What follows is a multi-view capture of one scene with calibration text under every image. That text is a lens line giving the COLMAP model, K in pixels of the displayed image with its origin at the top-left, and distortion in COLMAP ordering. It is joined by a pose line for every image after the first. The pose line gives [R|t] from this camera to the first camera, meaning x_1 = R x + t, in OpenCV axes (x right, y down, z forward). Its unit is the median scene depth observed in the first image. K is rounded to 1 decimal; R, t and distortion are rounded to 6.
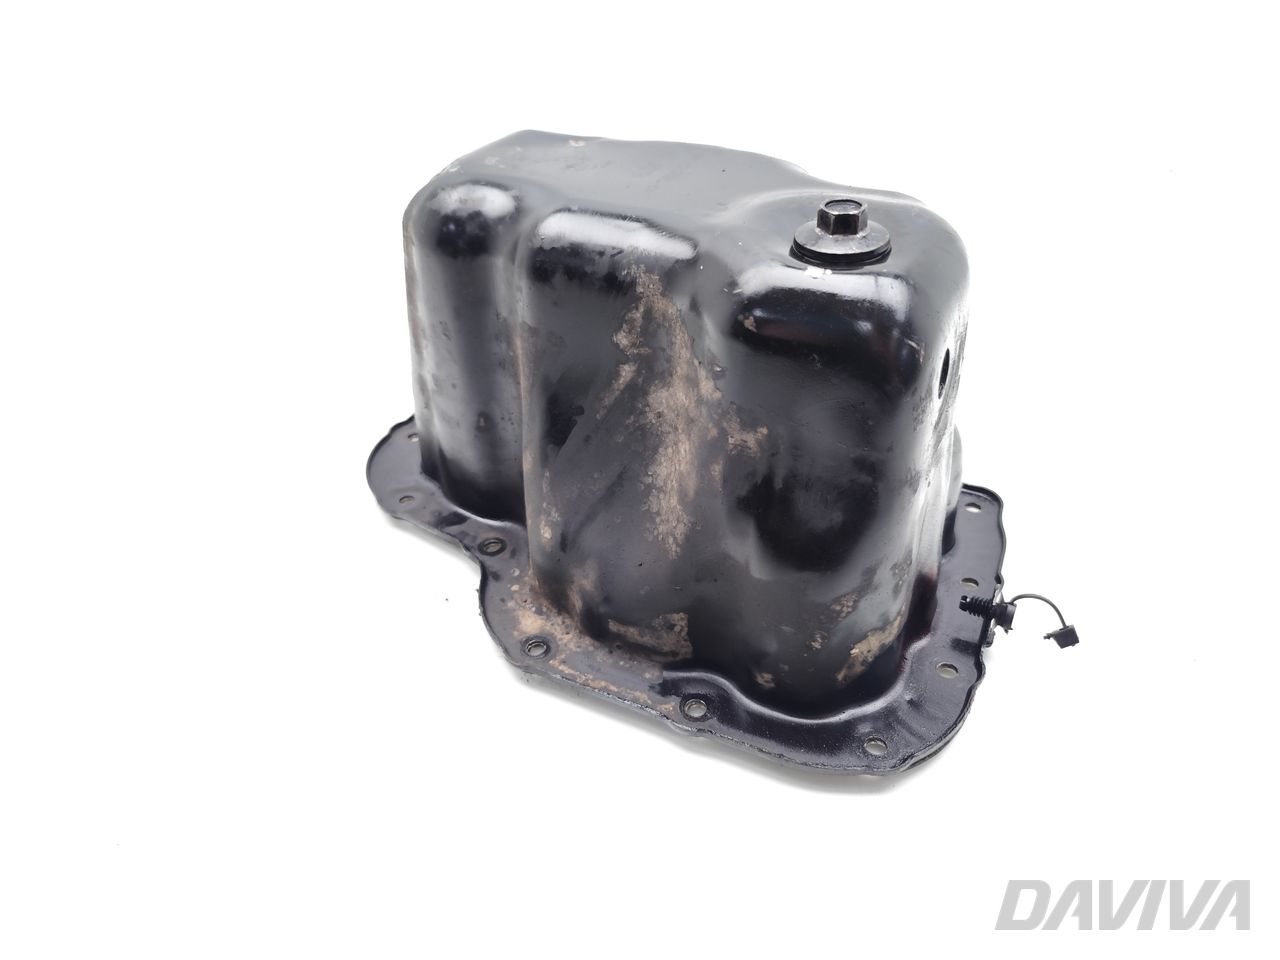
lens RADIAL K [[850.8, 0, 640.3], [0, 850.8, 454.4], [0, 0, 1]] dist [0.002235, 0.000119]
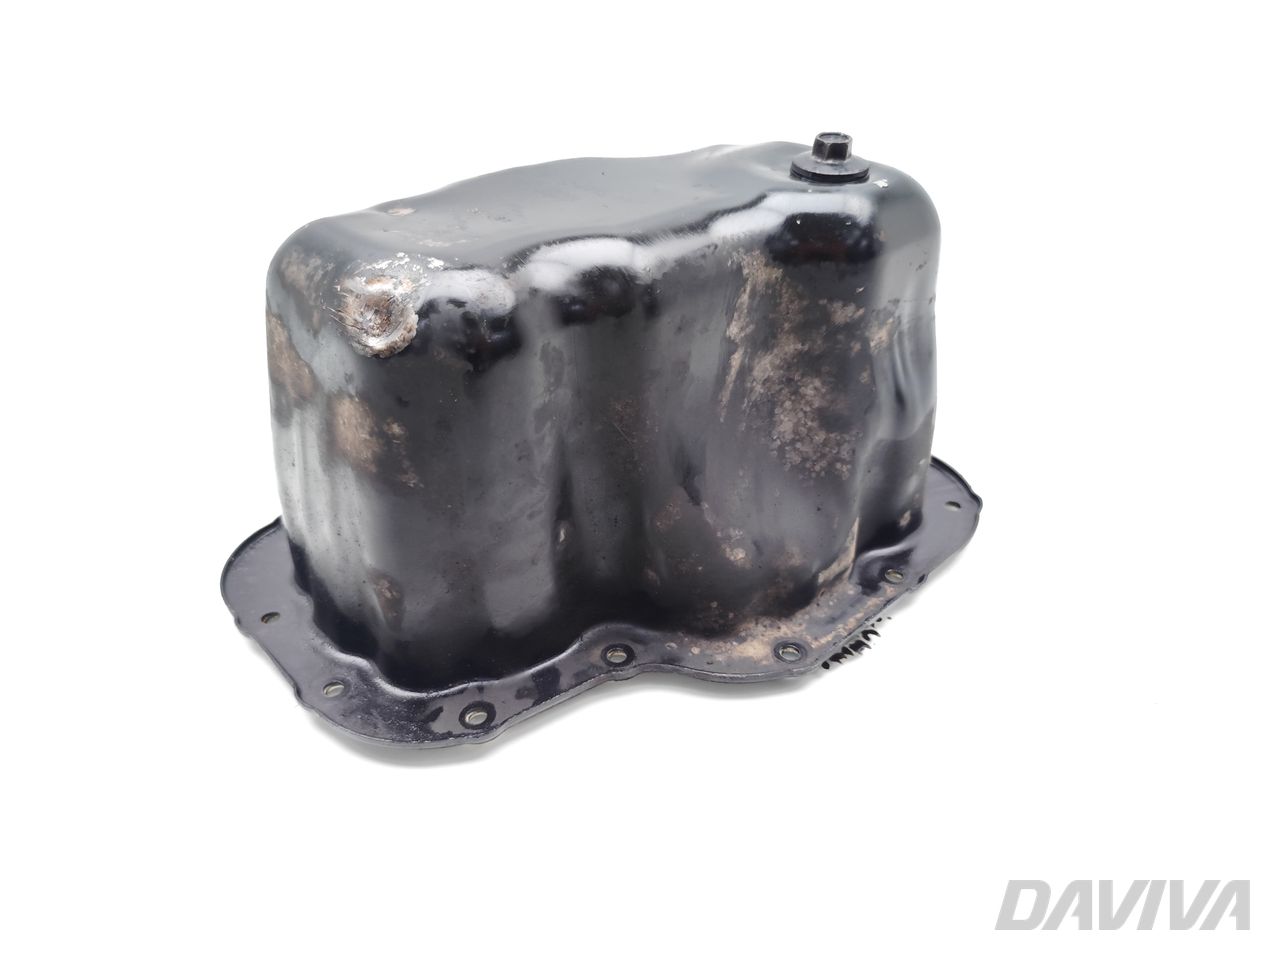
lens RADIAL K [[866.1, 0, 640.0], [0, 866.1, 480.0], [0, 0, 1]] dist [-0.001107, 0.000239]
pose [[0.404106, -0.527555, 0.747251, -0.899314], [0.534331, 0.799198, 0.275268, -0.324584], [-0.742421, 0.288042, 0.604850, 0.499088]]
